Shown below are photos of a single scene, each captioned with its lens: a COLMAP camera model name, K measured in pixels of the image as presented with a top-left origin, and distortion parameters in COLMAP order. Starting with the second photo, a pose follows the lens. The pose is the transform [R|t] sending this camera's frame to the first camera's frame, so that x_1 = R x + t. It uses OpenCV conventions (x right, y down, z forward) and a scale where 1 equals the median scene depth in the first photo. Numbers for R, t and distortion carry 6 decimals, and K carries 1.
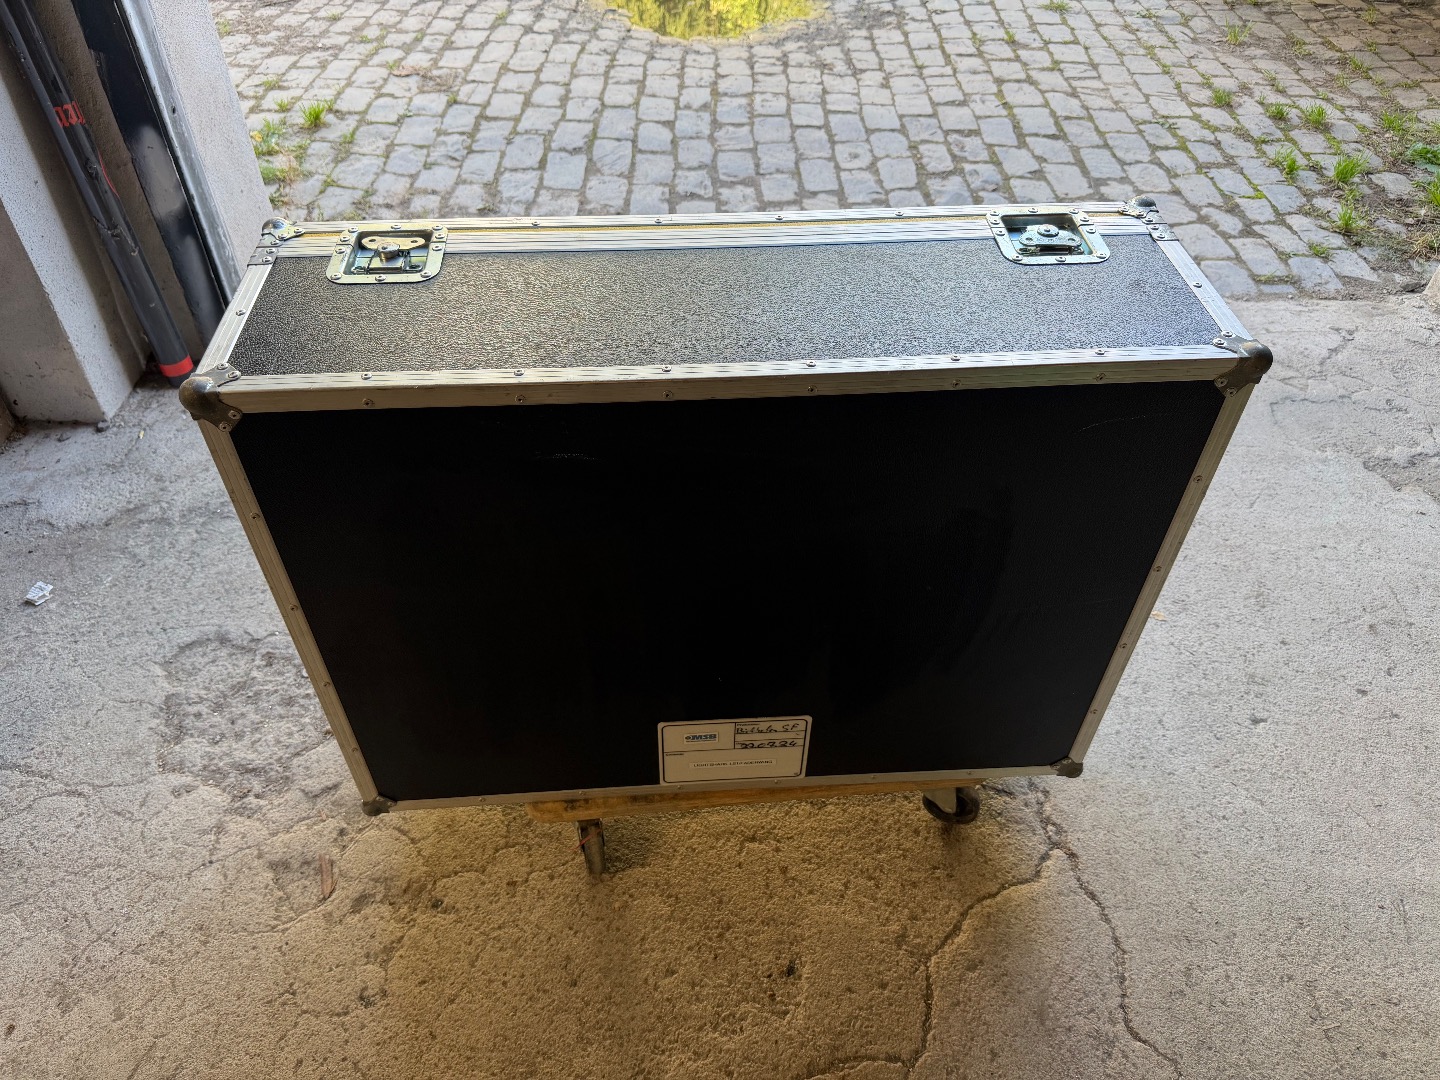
lens RADIAL K [[1027.7, 0, 709.8], [0, 1027.7, 536.4], [0, 0, 1]] dist [-0.000143, -0.007317]
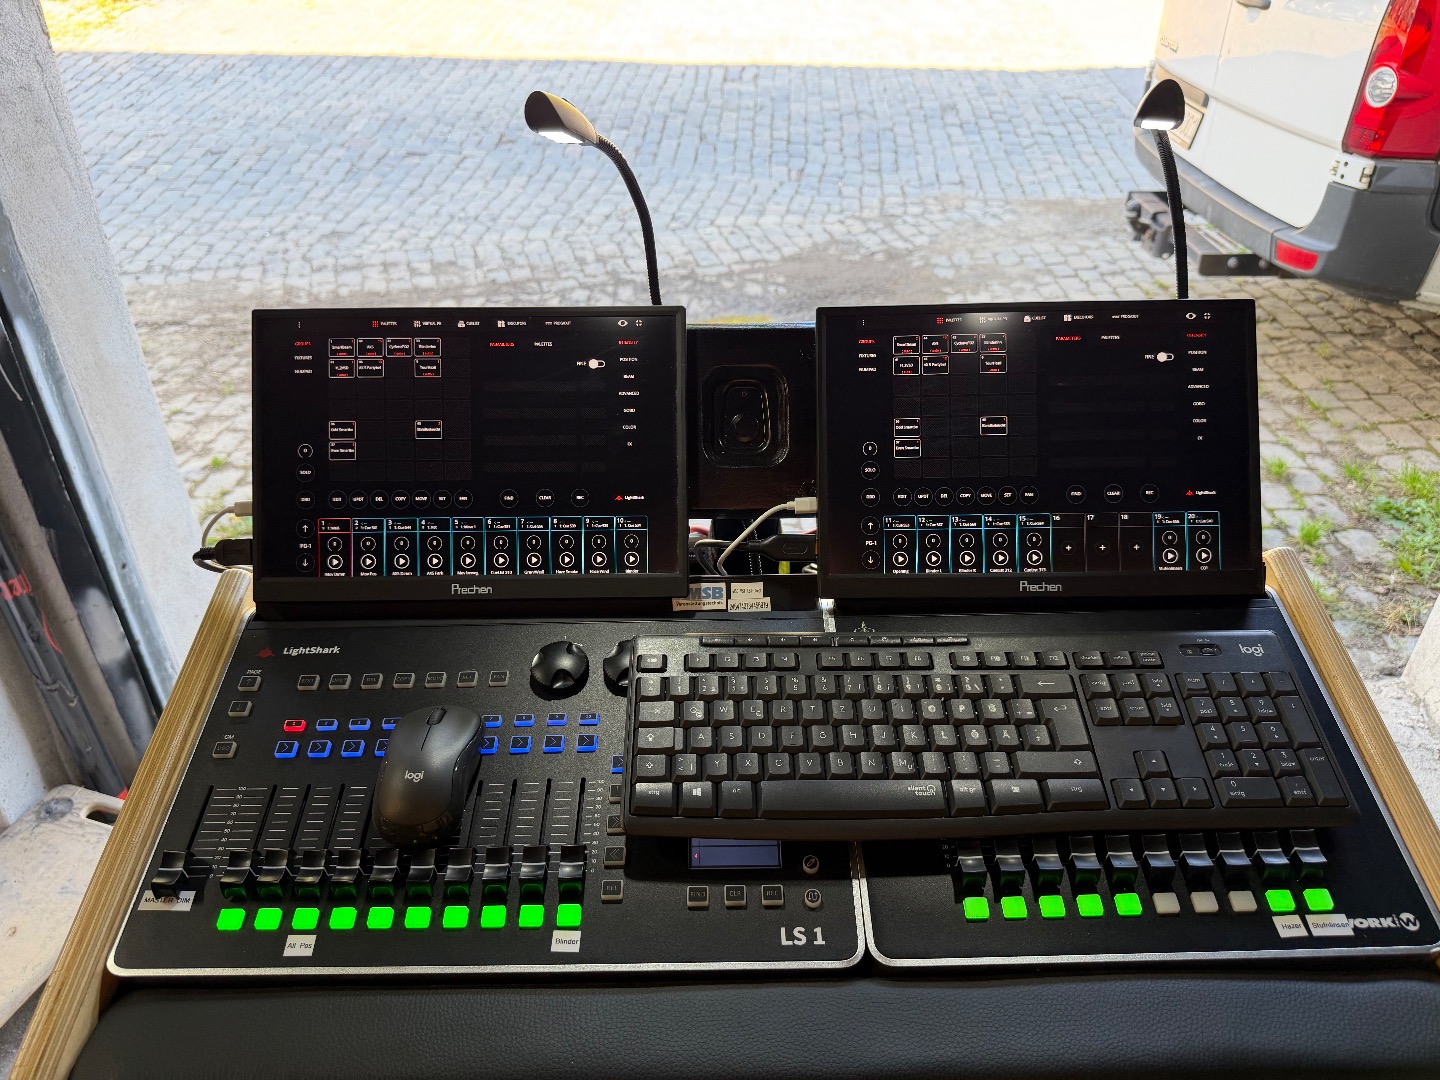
lens RADIAL K [[1027.7, 0, 715.7], [0, 1027.7, 543.2], [0, 0, 1]] dist [-0.000143, -0.007317]
pose [[0.999713, -0.016183, -0.017676, 0.057300], [0.012350, 0.979979, -0.198719, -0.156544], [0.020538, 0.198443, 0.979897, 0.005818]]
